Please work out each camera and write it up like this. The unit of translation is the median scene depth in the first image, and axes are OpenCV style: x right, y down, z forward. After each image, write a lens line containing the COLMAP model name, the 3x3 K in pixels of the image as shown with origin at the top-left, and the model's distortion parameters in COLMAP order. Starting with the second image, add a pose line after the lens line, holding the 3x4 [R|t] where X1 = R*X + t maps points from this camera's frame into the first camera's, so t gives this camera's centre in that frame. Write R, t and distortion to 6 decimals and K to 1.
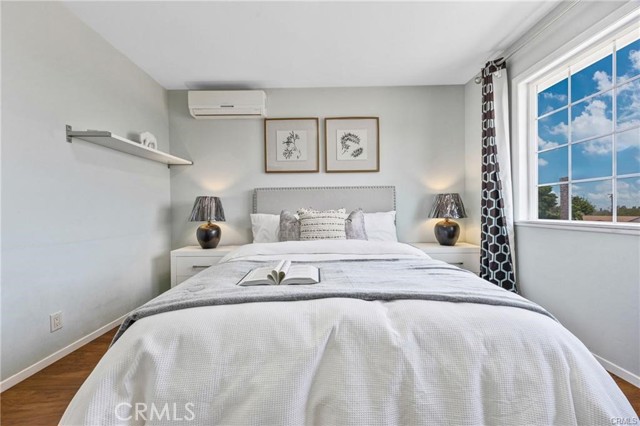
lens RADIAL K [[245.3, 0, 321.1], [0, 245.3, 211.3], [0, 0, 1]] dist [-0.001333, 0.001056]
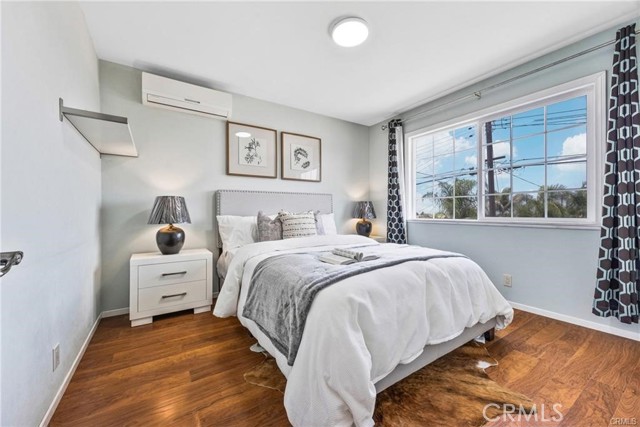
lens RADIAL K [[245.3, 0, 314.8], [0, 245.3, 212.8], [0, 0, 1]] dist [-0.001333, 0.001056]
pose [[0.839142, 0.005640, 0.543884, -0.504244], [-0.003374, 0.999981, -0.005163, 0.003734], [-0.543903, 0.002497, 0.839145, -0.043136]]
